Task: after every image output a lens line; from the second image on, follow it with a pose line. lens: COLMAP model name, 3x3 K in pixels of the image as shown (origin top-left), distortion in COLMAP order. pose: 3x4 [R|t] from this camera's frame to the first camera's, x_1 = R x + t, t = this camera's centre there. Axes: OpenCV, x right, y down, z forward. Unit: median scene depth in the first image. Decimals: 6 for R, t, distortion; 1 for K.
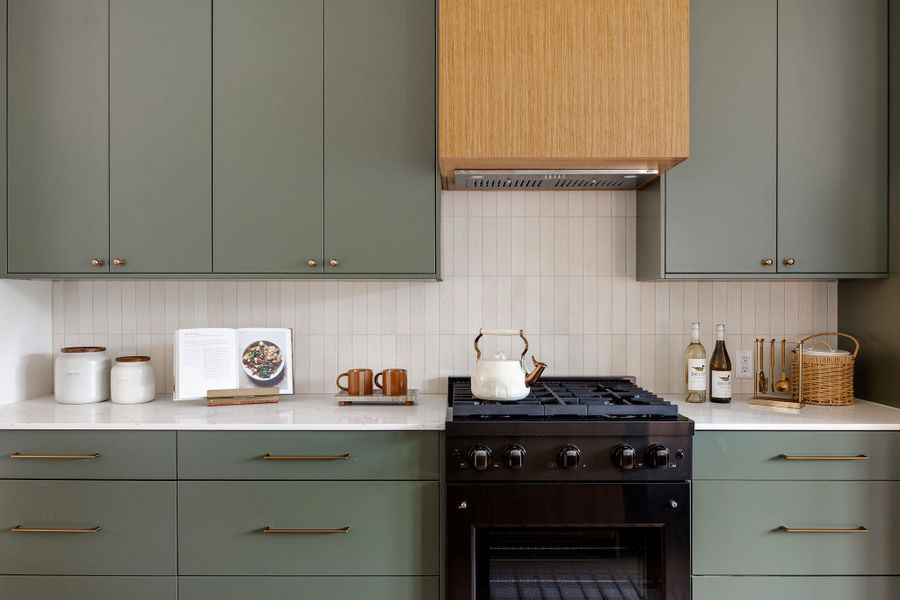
lens RADIAL K [[657.6, 0, 450.0], [0, 657.6, 300.0], [0, 0, 1]] dist [-0.002255, 0.001407]
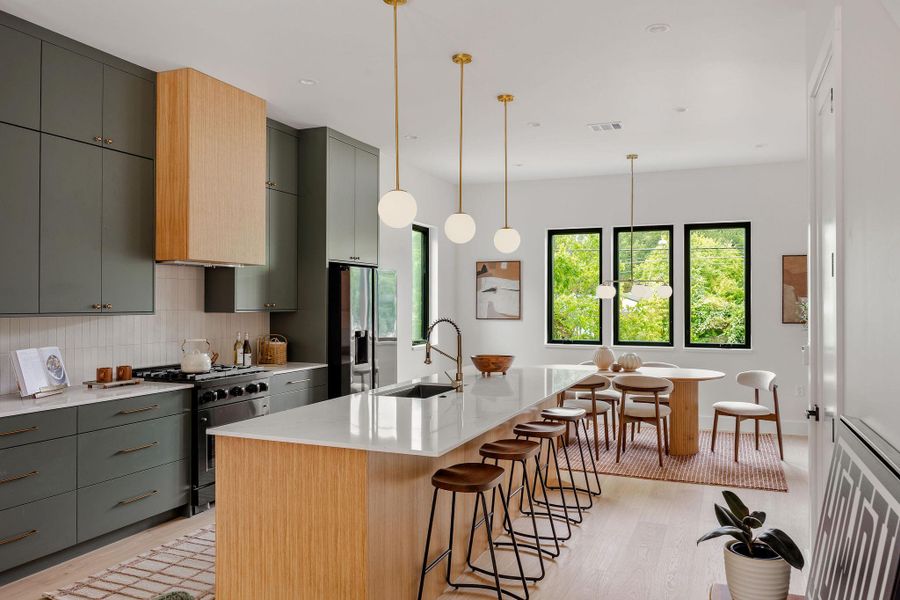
lens RADIAL K [[657.6, 0, 450.0], [0, 657.6, 300.0], [0, 0, 1]] dist [-0.002255, 0.001407]
pose [[0.380501, 0.002234, 0.924778, -1.396209], [0.001686, 0.999994, -0.003109, -0.064655], [-0.924779, 0.002742, 0.380495, -0.493891]]
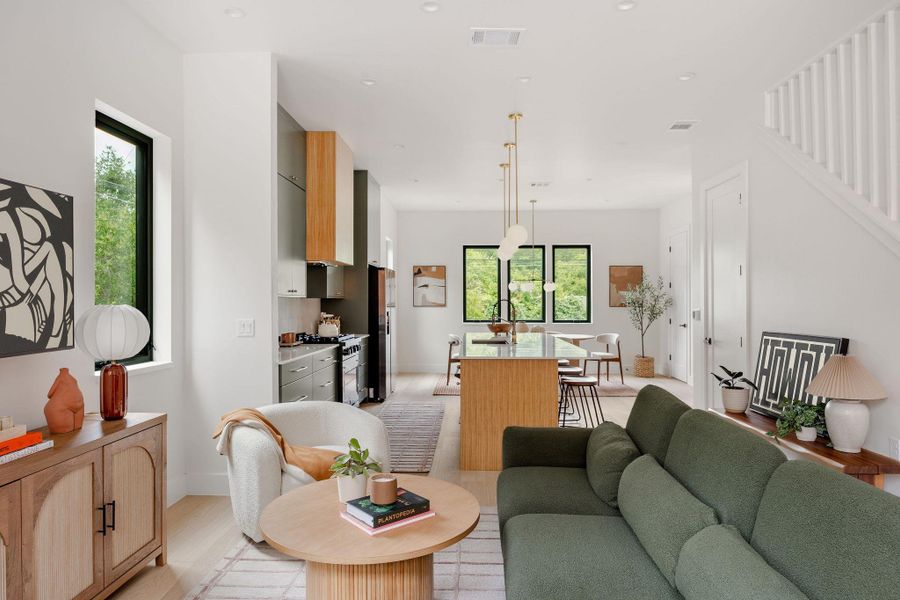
lens RADIAL K [[543.0, 0, 450.6], [0, 543.0, 295.0], [0, 0, 1]] dist [-0.002190, -0.000111]
pose [[0.035906, 0.009880, 0.999306, -2.197602], [0.003900, 0.999942, -0.010026, -0.017068], [-0.999348, 0.004257, 0.035866, 0.304934]]
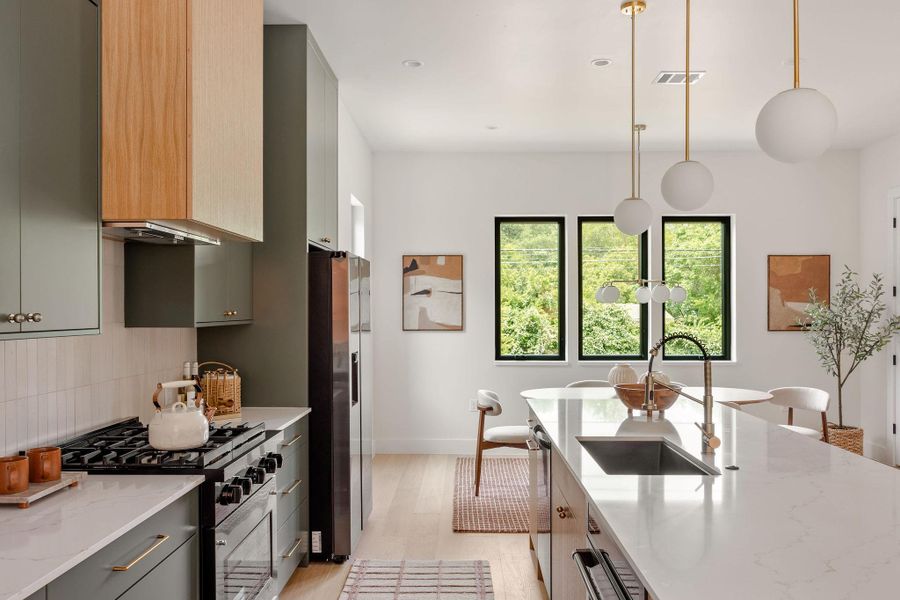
lens RADIAL K [[708.0, 0, 451.6], [0, 708.0, 306.7], [0, 0, 1]] dist [-0.001937, 0.002435]
pose [[0.017289, 0.002317, 0.999848, -0.941391], [0.004290, 0.999988, -0.002391, -0.062775], [-0.999841, 0.004331, 0.017279, 0.490575]]
